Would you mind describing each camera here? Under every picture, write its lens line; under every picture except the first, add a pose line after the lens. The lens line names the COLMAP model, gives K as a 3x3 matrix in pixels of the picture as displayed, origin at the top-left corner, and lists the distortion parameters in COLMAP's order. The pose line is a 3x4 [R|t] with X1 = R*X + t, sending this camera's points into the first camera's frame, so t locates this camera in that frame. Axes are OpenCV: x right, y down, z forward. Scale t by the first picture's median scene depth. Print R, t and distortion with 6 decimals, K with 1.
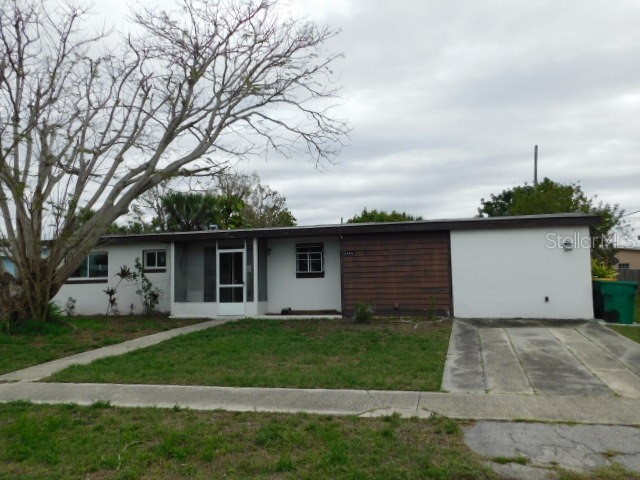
lens RADIAL K [[526.0, 0, 320.0], [0, 526.0, 240.0], [0, 0, 1]] dist [-0.001320, -0.003848]
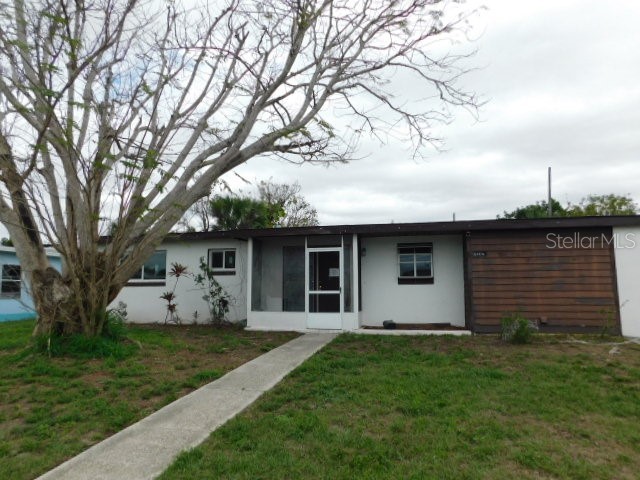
lens RADIAL K [[428.9, 0, 320.0], [0, 428.9, 240.0], [0, 0, 1]] dist [-0.076310, 0.072189]
pose [[0.999344, 0.020979, 0.029504, -0.199021], [-0.019832, 0.999057, -0.038625, 0.032039], [-0.030287, 0.038014, 0.998818, 0.335023]]
